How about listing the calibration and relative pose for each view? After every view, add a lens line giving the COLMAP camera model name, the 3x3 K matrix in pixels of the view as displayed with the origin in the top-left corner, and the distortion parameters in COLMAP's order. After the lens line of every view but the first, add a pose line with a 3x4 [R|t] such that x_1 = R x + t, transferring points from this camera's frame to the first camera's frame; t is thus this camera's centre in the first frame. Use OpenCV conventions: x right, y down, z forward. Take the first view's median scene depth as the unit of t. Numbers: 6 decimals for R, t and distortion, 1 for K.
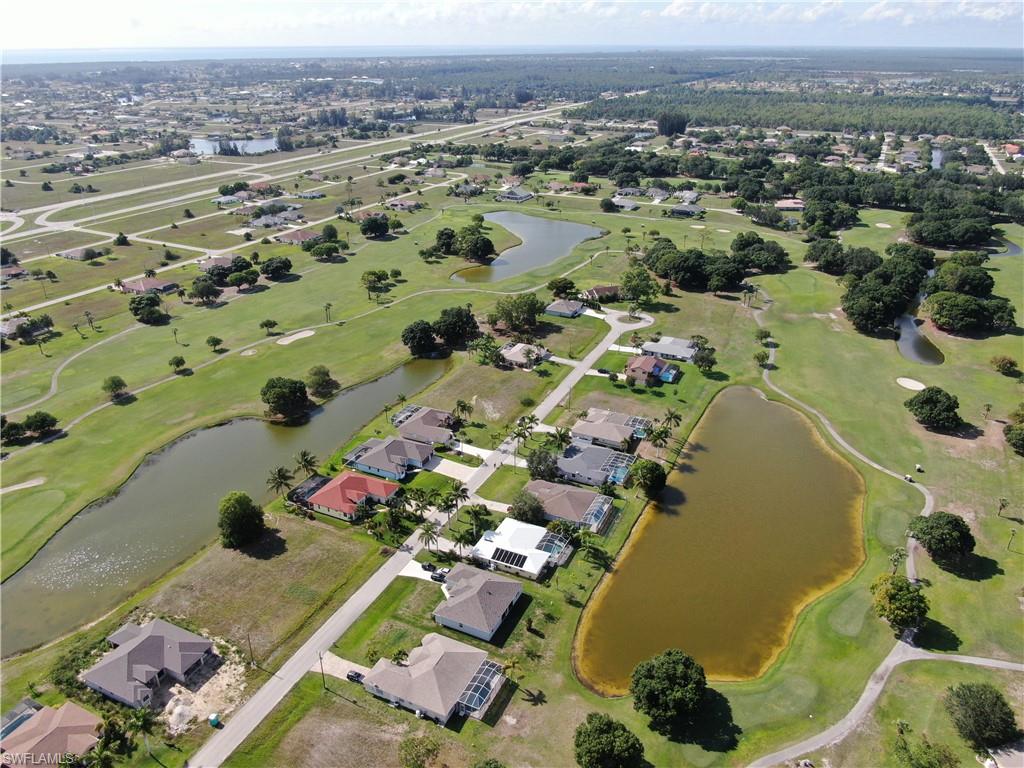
lens RADIAL K [[737.0, 0, 512.0], [0, 737.0, 384.0], [0, 0, 1]] dist [-0.012718, 0.002461]
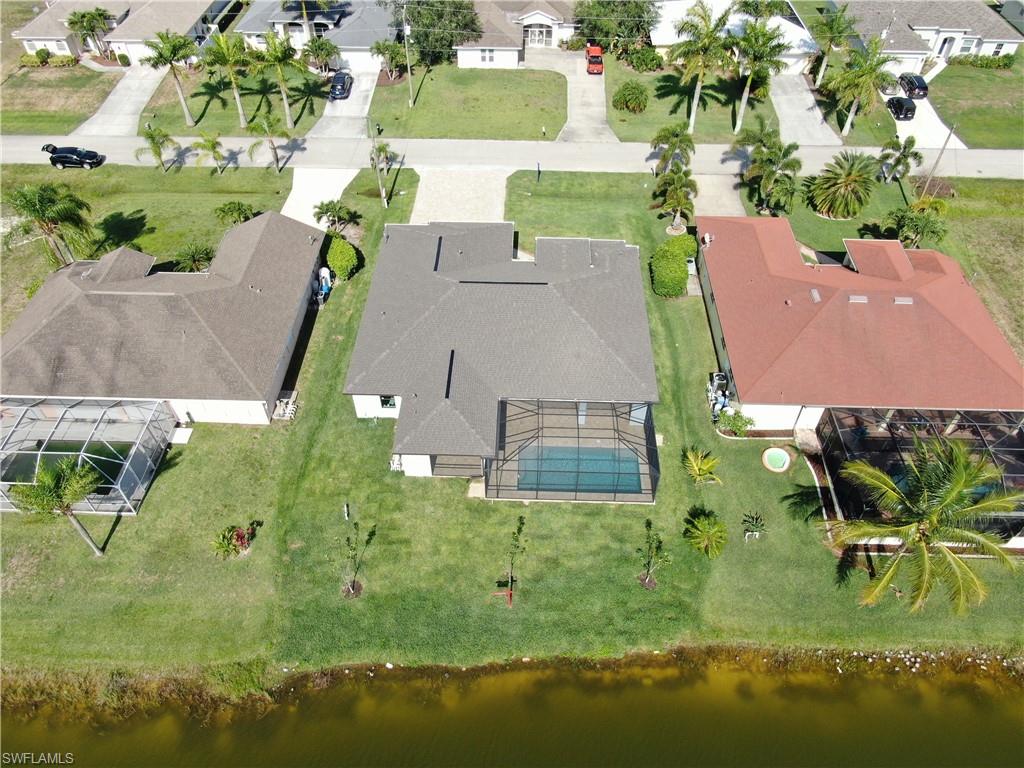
lens RADIAL K [[737.0, 0, 512.0], [0, 737.0, 384.0], [0, 0, 1]] dist [-0.012718, 0.002461]
pose [[-0.396011, -0.663805, 0.634459, -0.244939], [0.388358, 0.505031, 0.770793, -0.046643], [-0.832078, 0.551640, 0.057796, 0.778968]]
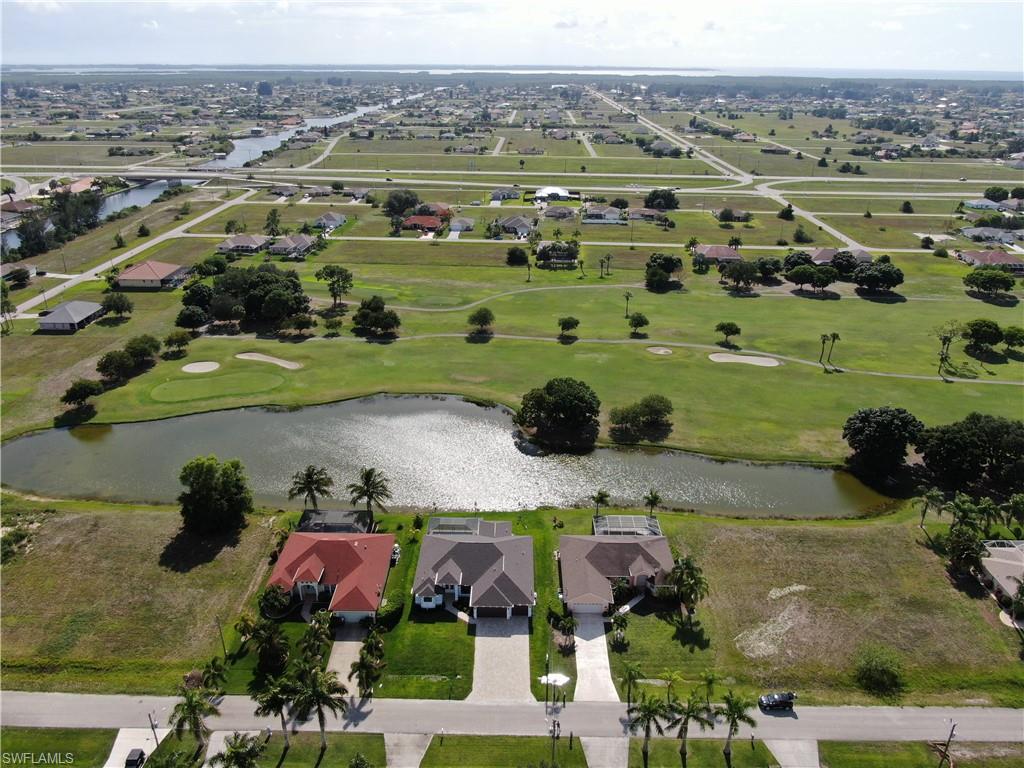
lens RADIAL K [[737.0, 0, 512.0], [0, 737.0, 384.0], [0, 0, 1]] dist [-0.012718, 0.002461]
pose [[0.419527, 0.369686, -0.829053, 0.184791], [-0.393001, 0.897251, 0.201225, -0.105483], [0.818259, 0.241399, 0.521708, 0.560107]]
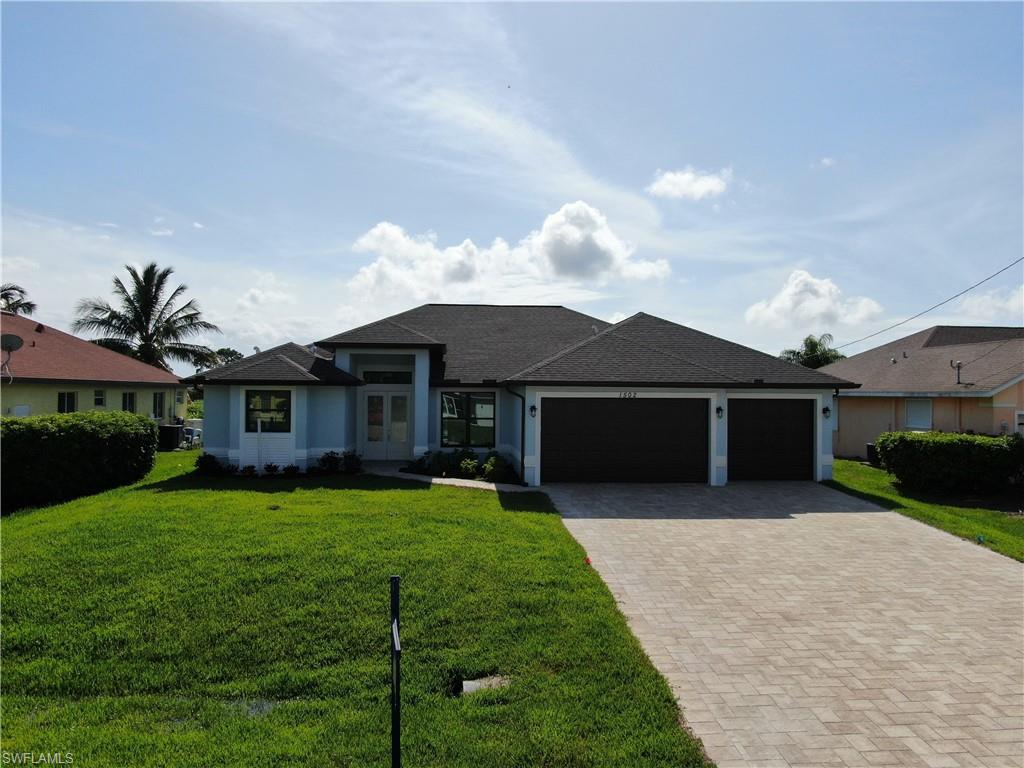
lens RADIAL K [[737.0, 0, 512.0], [0, 737.0, 384.0], [0, 0, 1]] dist [-0.012718, 0.002461]
pose [[0.495781, 0.001513, -0.868446, -0.038161], [-0.372765, 0.903564, -0.211231, 0.094623], [0.784377, 0.428451, 0.448534, 0.737920]]
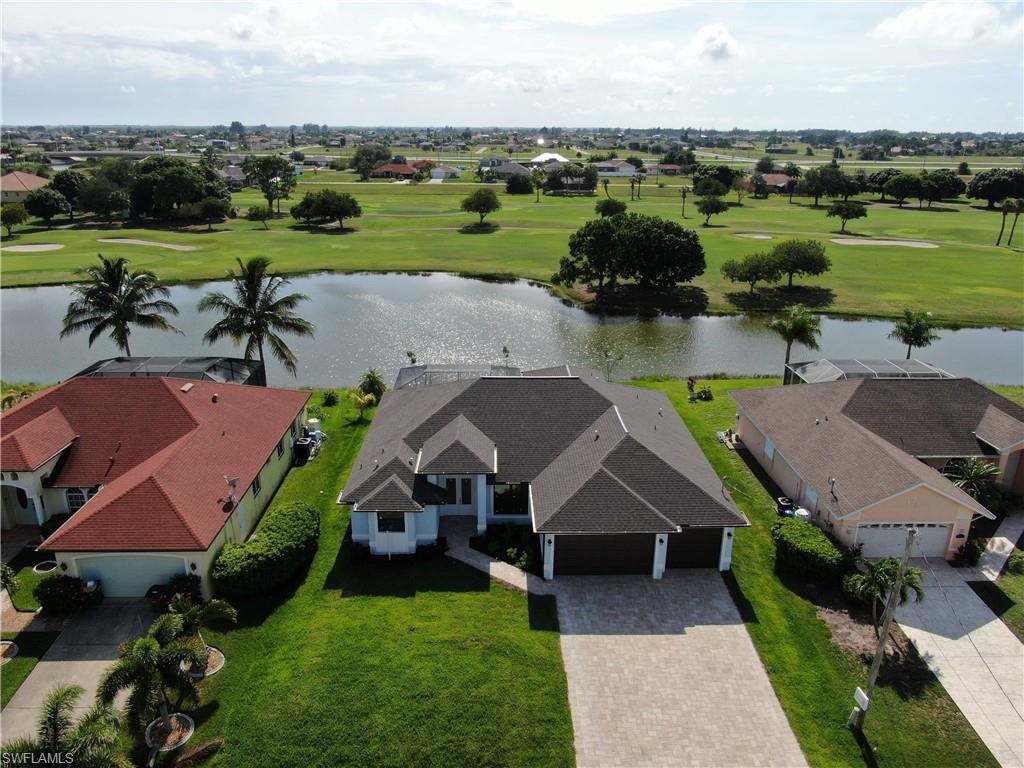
lens RADIAL K [[737.0, 0, 512.0], [0, 737.0, 384.0], [0, 0, 1]] dist [-0.012718, 0.002461]
pose [[0.448658, 0.299202, -0.842131, -0.009633], [-0.385684, 0.914852, 0.119560, 0.048629], [0.806197, 0.271154, 0.525853, 0.699653]]
